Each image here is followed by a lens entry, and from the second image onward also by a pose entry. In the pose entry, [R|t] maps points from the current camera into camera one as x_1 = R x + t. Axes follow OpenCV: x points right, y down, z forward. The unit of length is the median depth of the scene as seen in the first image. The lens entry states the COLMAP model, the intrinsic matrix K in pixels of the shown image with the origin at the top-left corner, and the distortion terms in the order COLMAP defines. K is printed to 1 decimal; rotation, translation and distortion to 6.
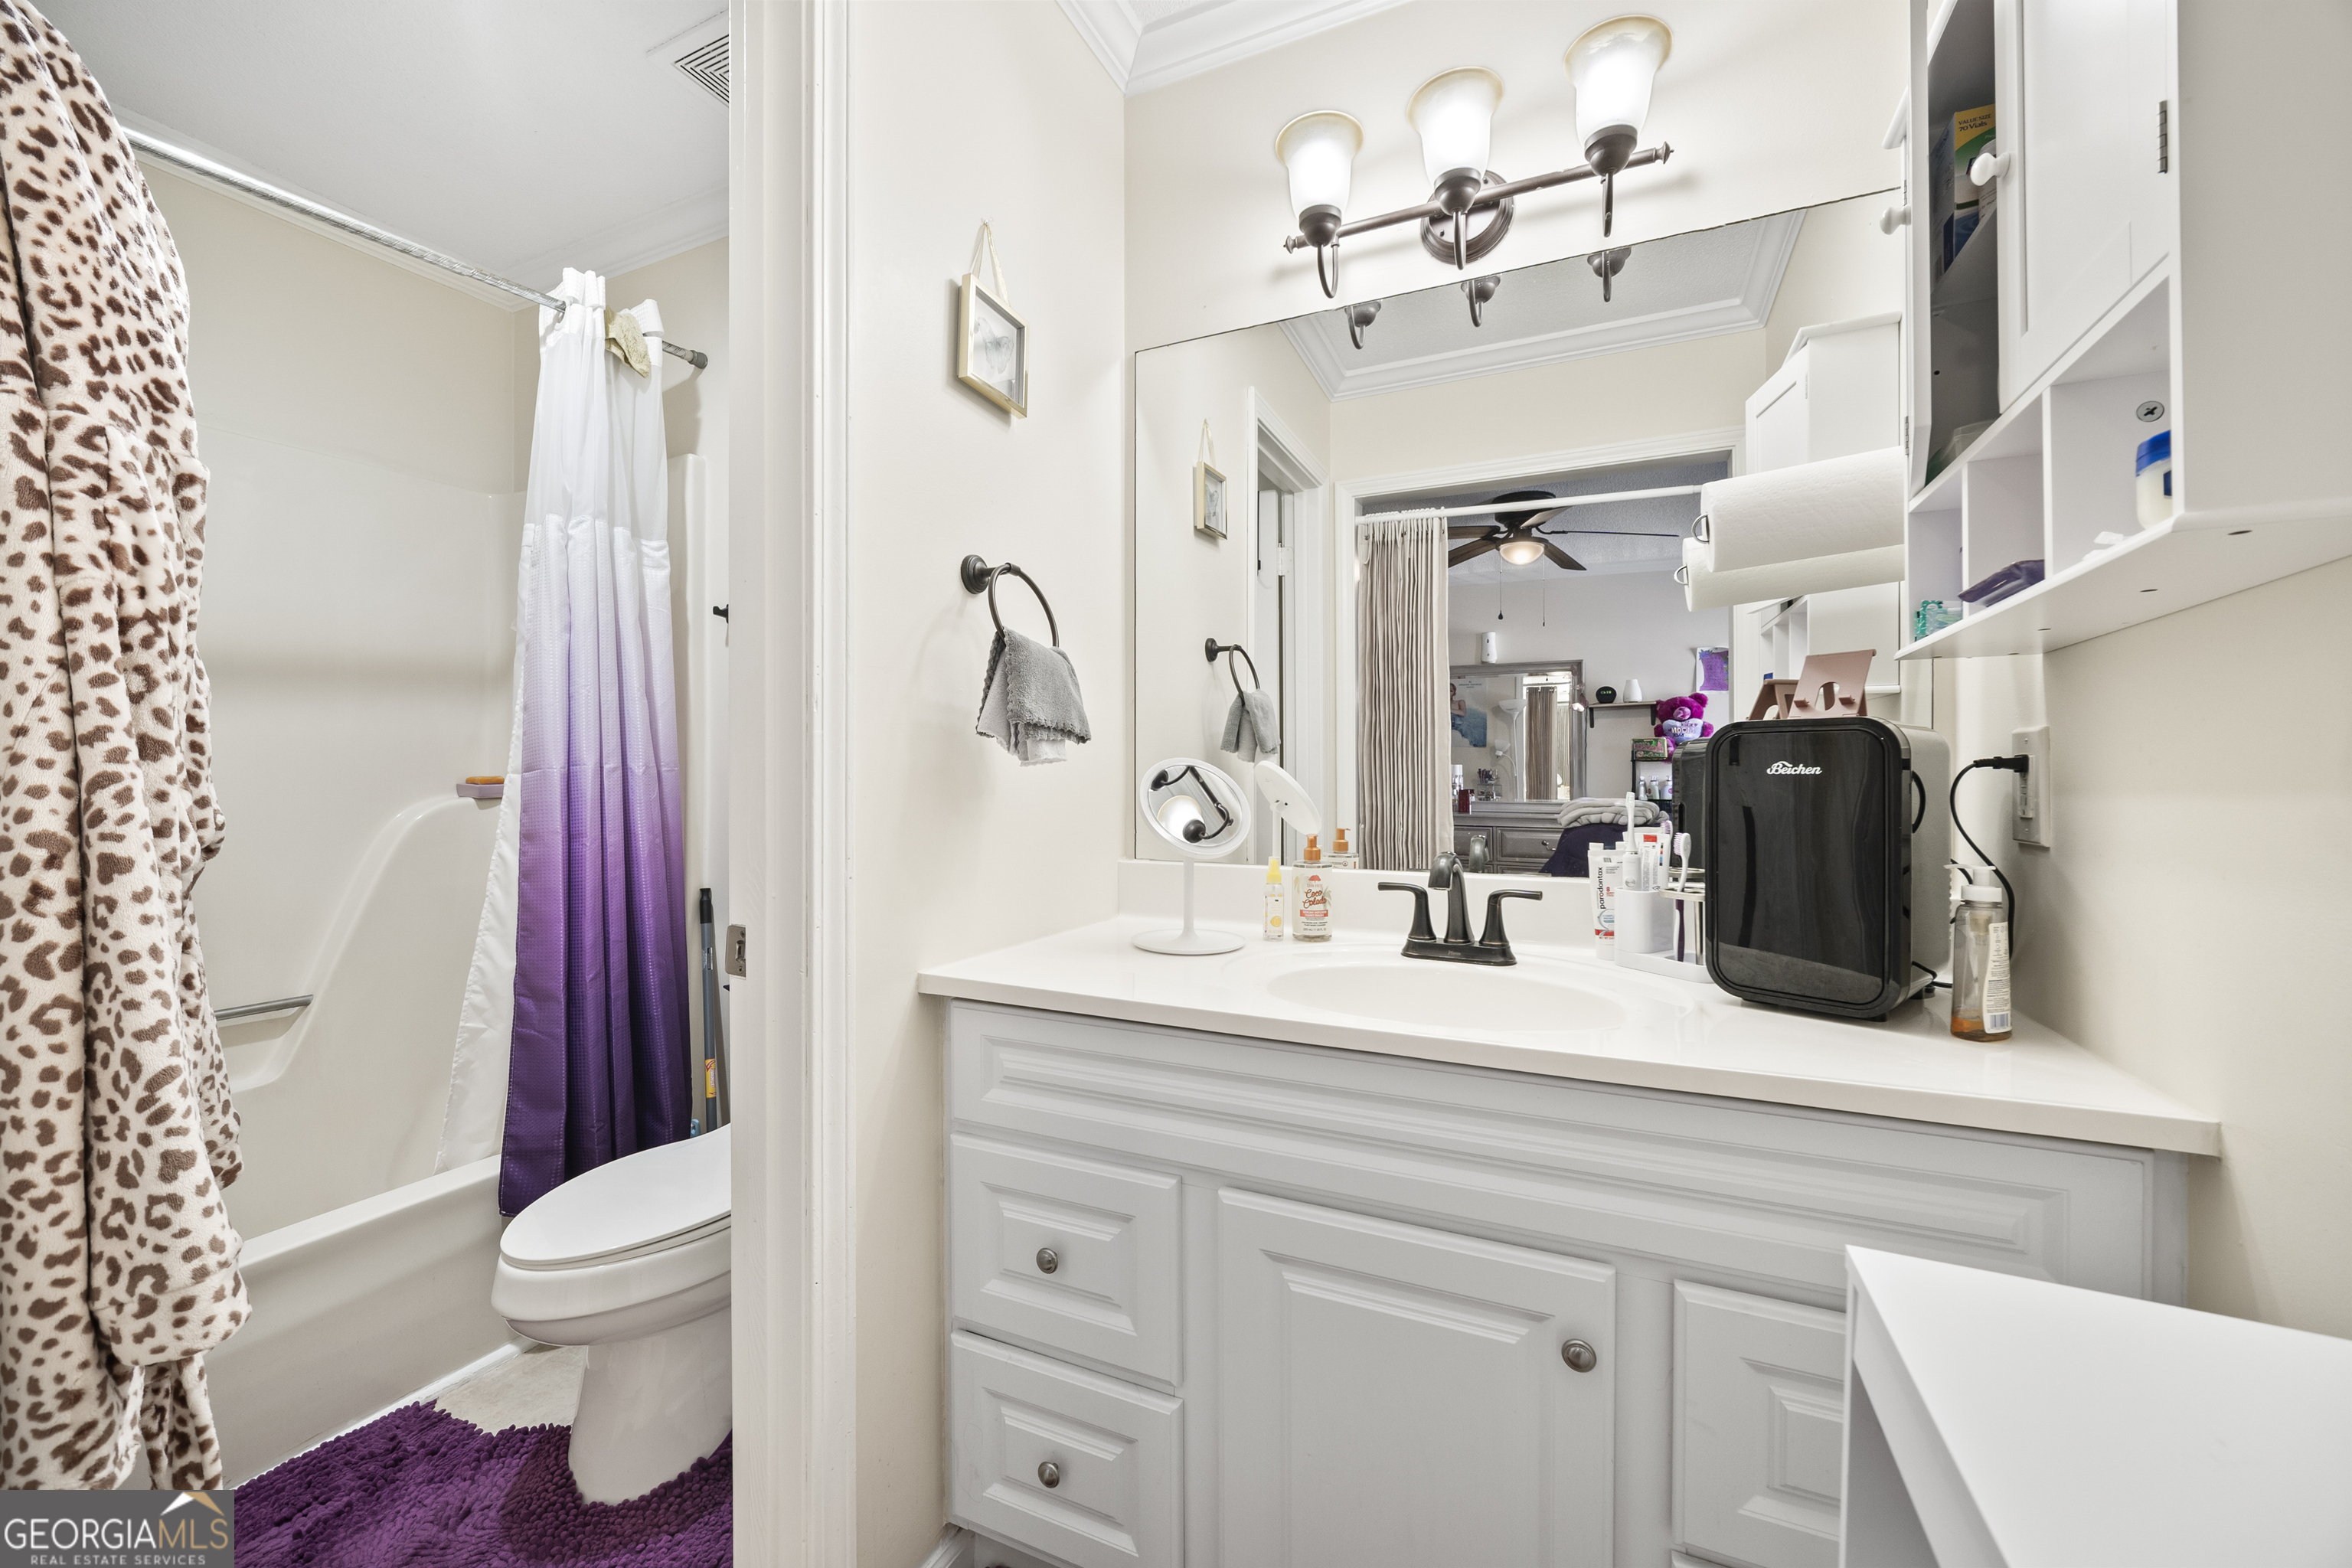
lens RADIAL K [[934.0, 0, 1177.9], [0, 934.0, 779.6], [0, 0, 1]] dist [-0.000266, 0.000474]
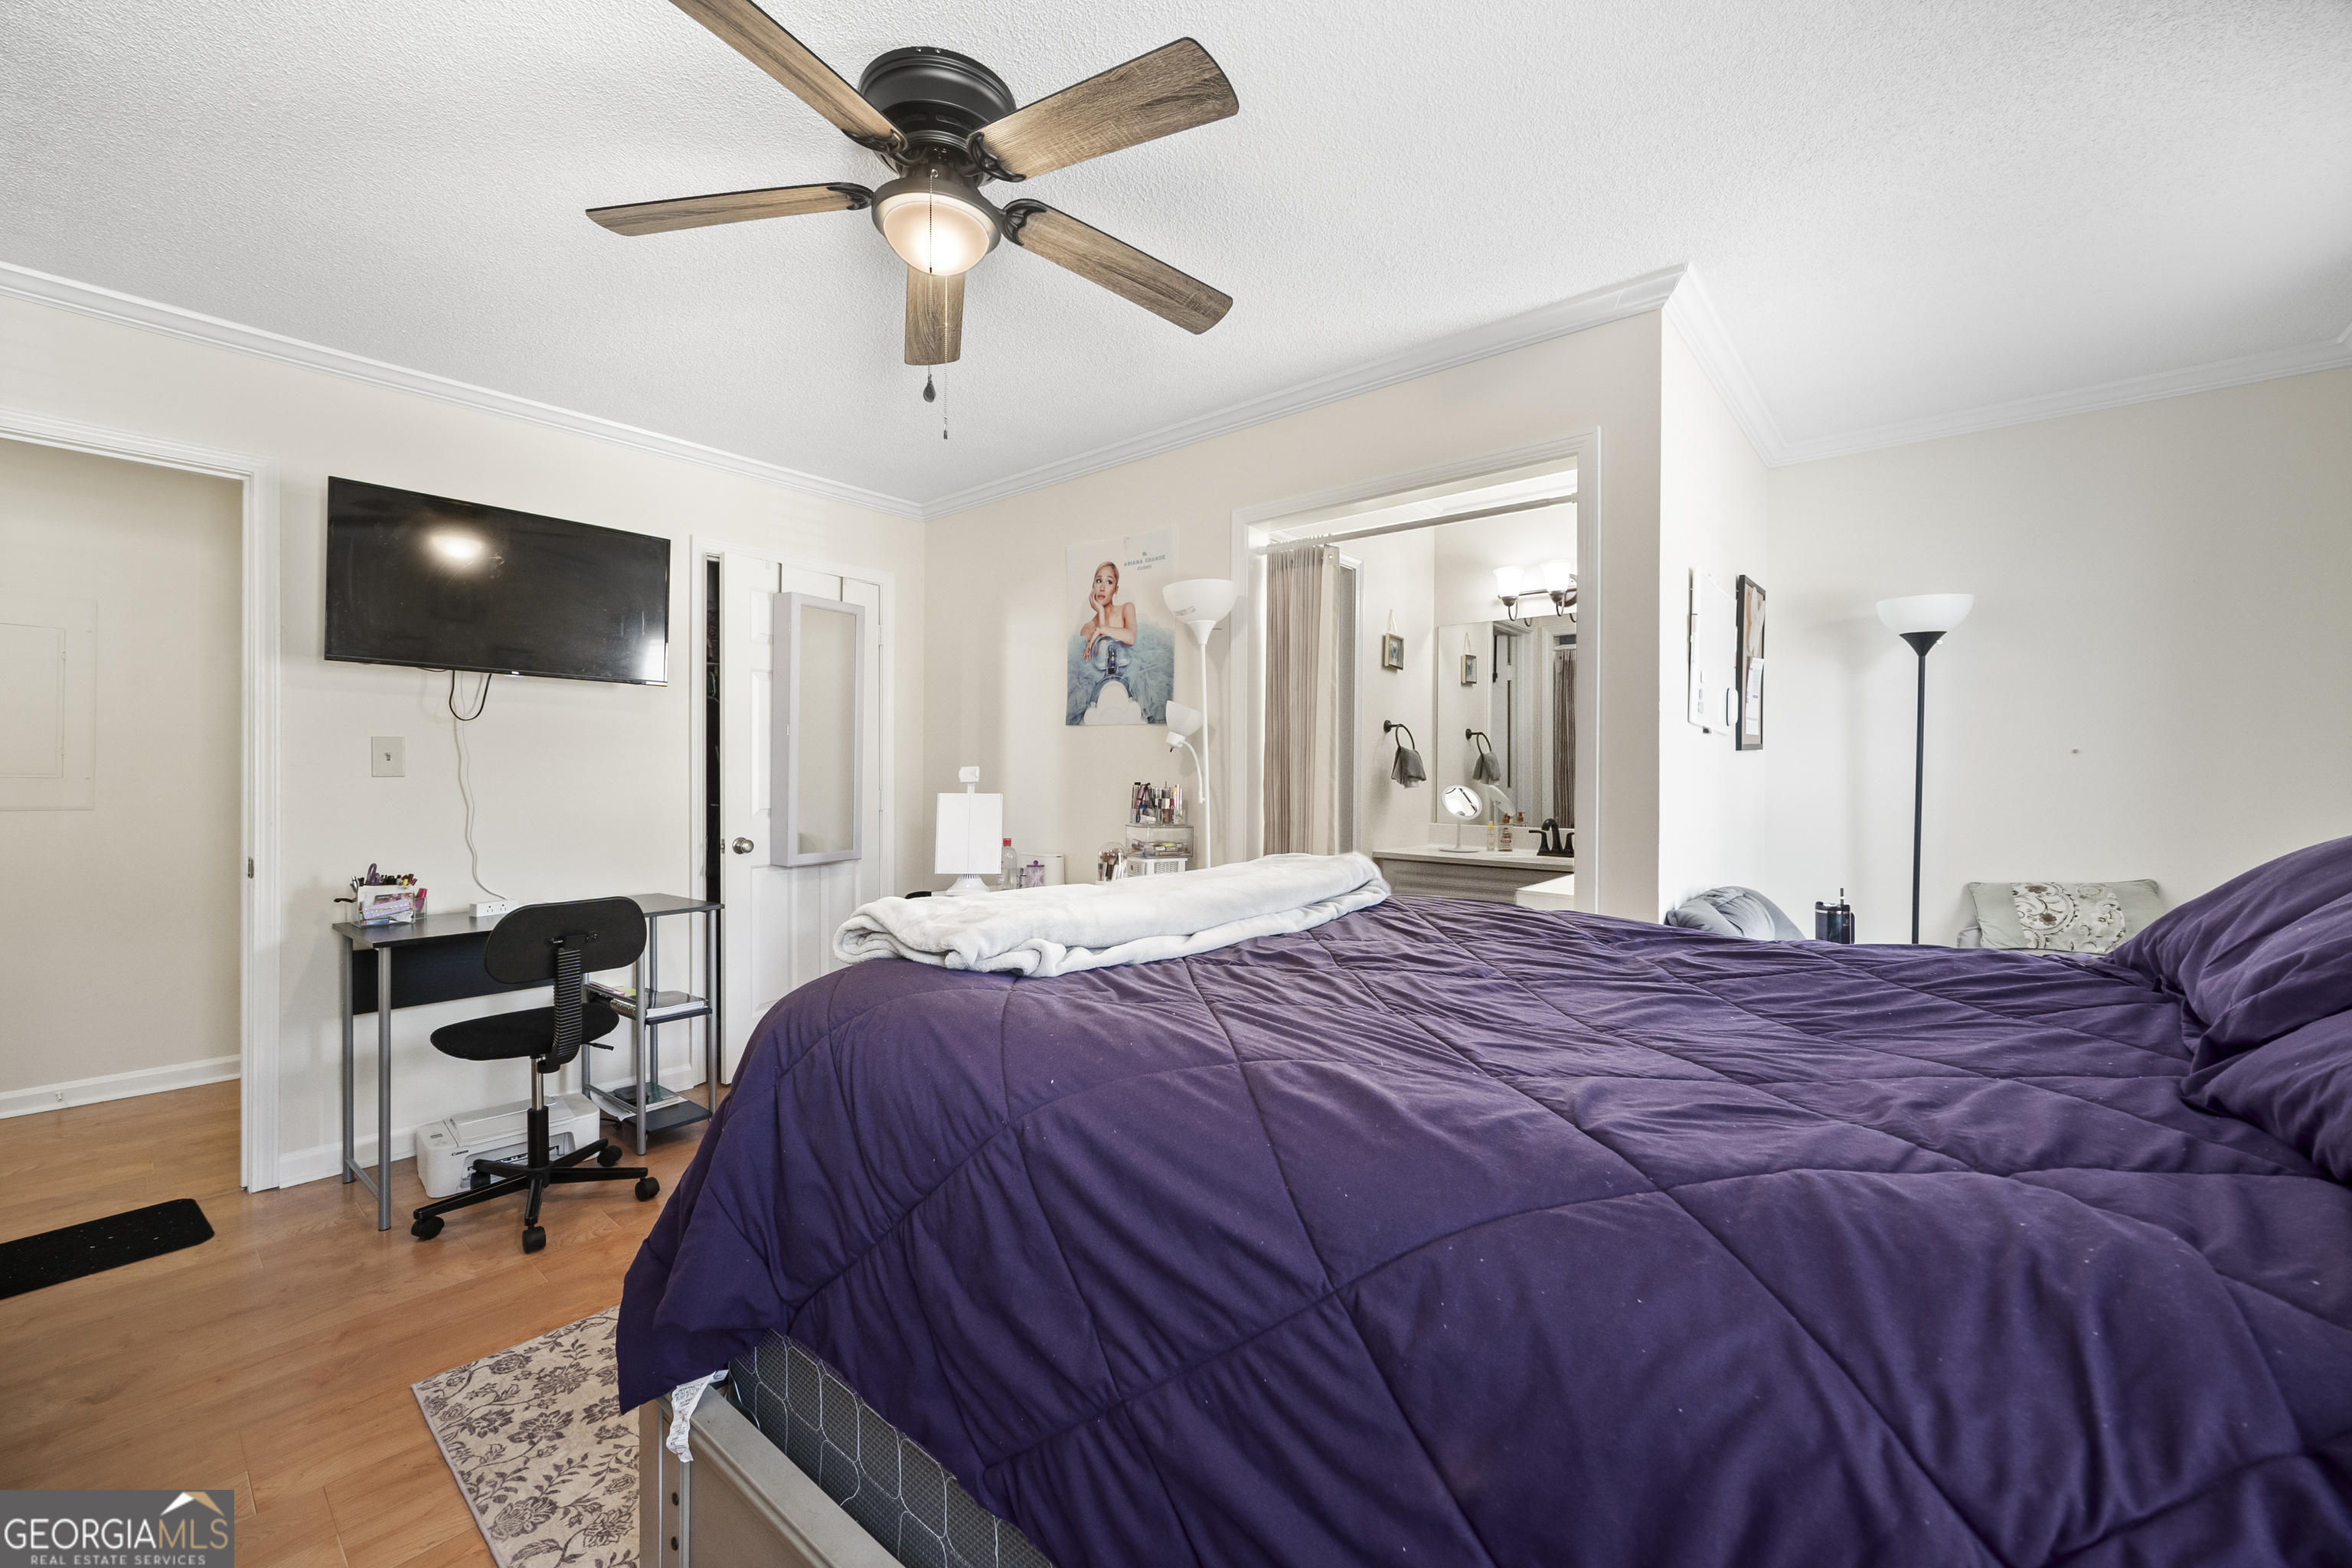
lens RADIAL K [[934.0, 0, 1167.8], [0, 934.0, 791.4], [0, 0, 1]] dist [-0.000266, 0.000474]
pose [[0.962748, 0.005398, -0.270348, -0.082163], [-0.005592, 0.999984, 0.000050, -0.002877], [0.270344, 0.001463, 0.962763, -2.100495]]
